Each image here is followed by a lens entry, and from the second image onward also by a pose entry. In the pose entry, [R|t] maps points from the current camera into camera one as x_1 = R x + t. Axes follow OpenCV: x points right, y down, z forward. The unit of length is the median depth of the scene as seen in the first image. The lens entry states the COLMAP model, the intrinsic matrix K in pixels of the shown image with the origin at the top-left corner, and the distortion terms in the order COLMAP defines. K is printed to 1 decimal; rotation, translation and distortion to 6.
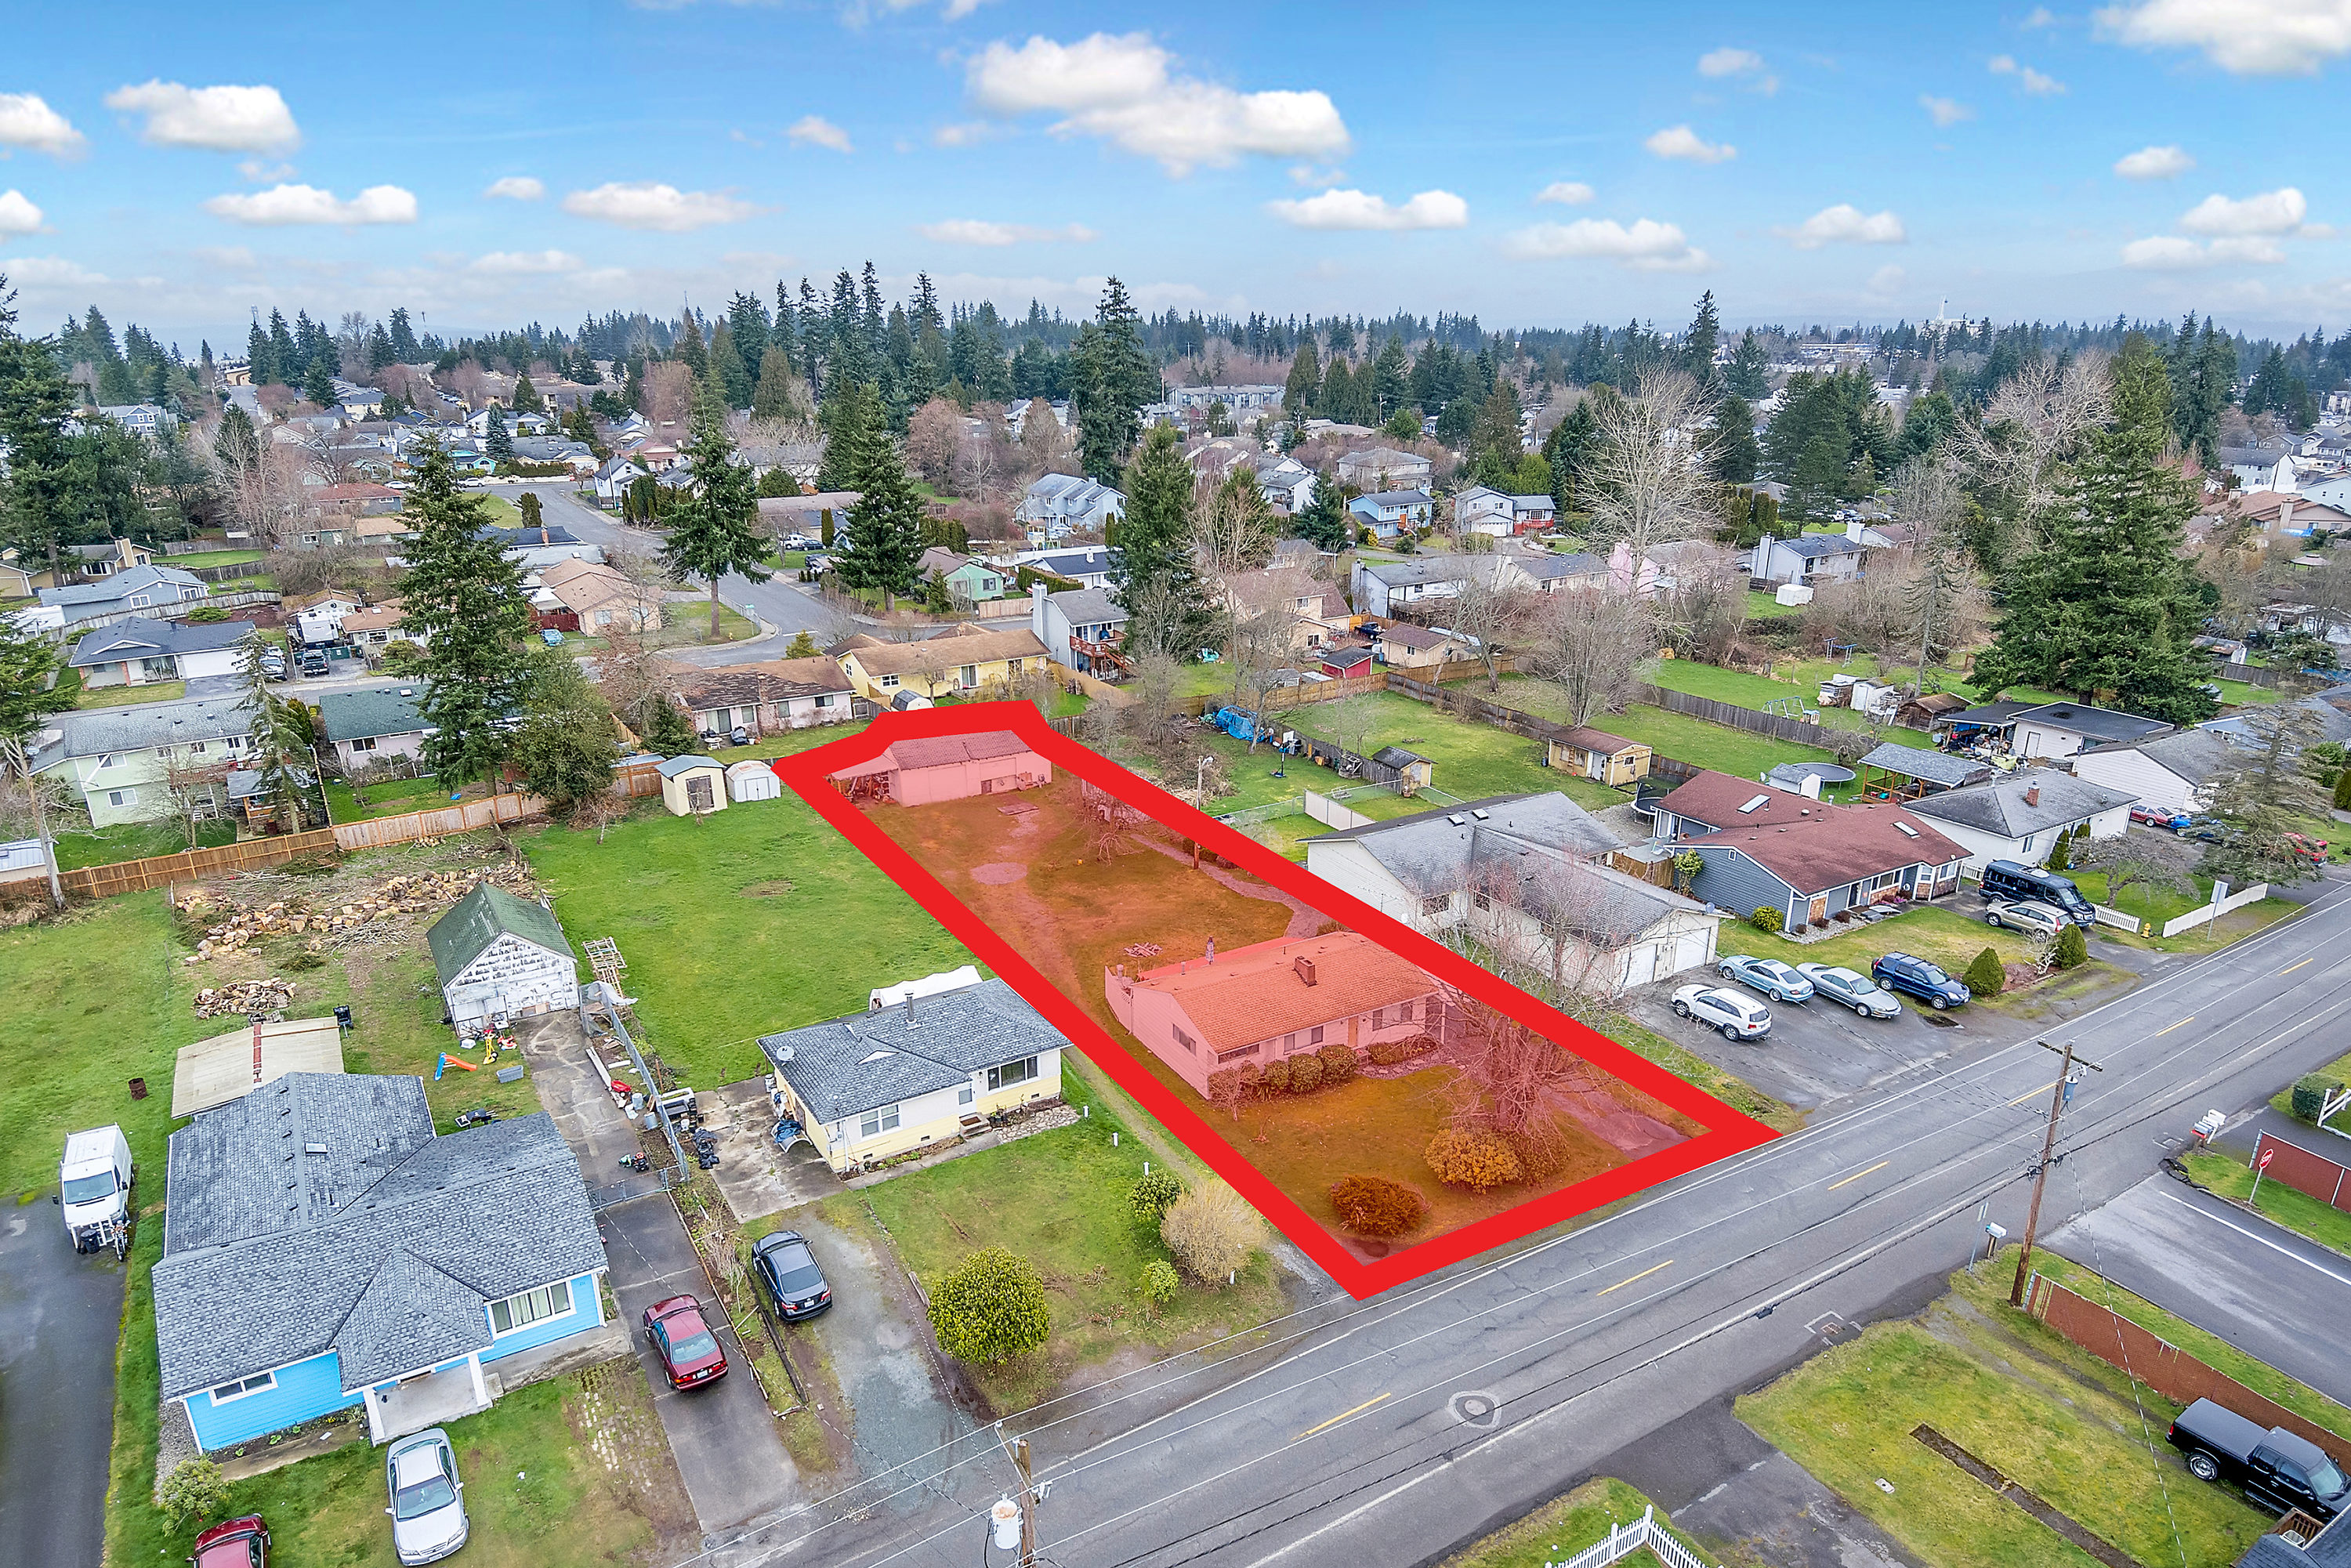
lens RADIAL K [[1508.3, 0, 1175.5], [0, 1508.3, 784.0], [0, 0, 1]] dist [0.003031, 0.000352]
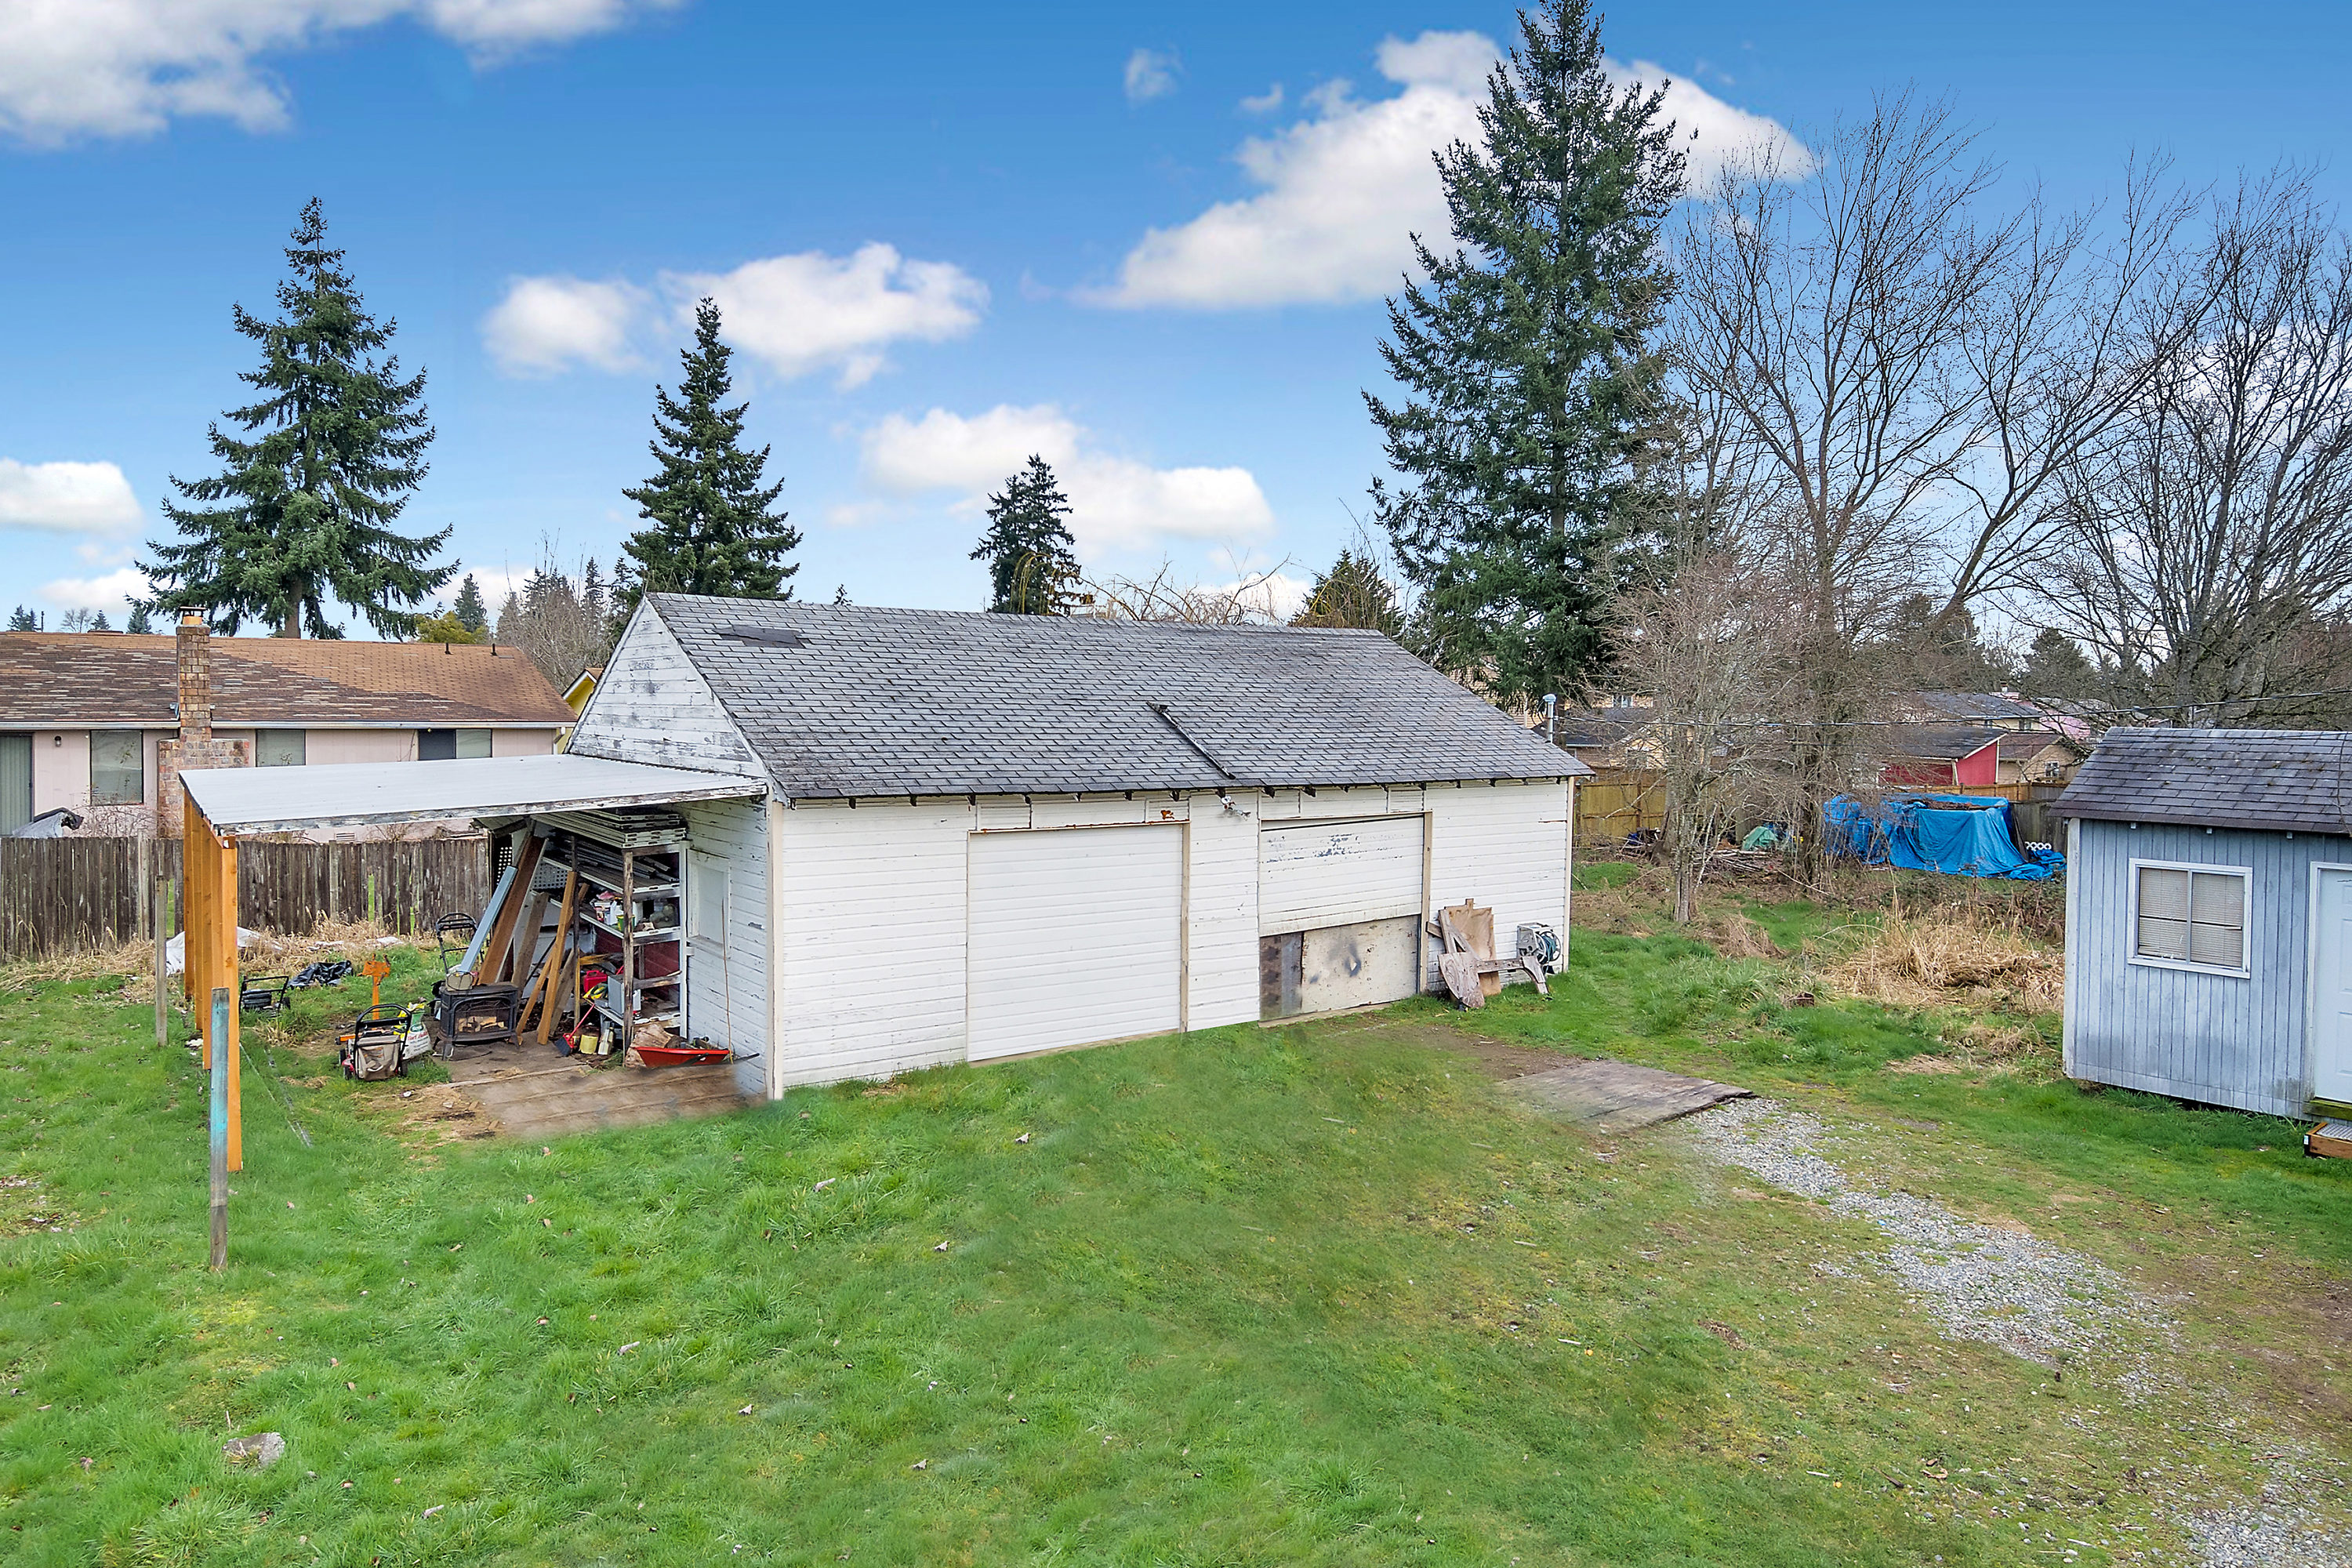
lens RADIAL K [[1455.0, 0, 1170.4], [0, 1455.0, 726.0], [0, 0, 1]] dist [0.103056, -0.158615]
pose [[0.992394, 0.015652, 0.122102, -0.156795], [0.020300, 0.957496, -0.287730, 0.021795], [-0.121416, 0.288020, 0.949896, 0.831738]]
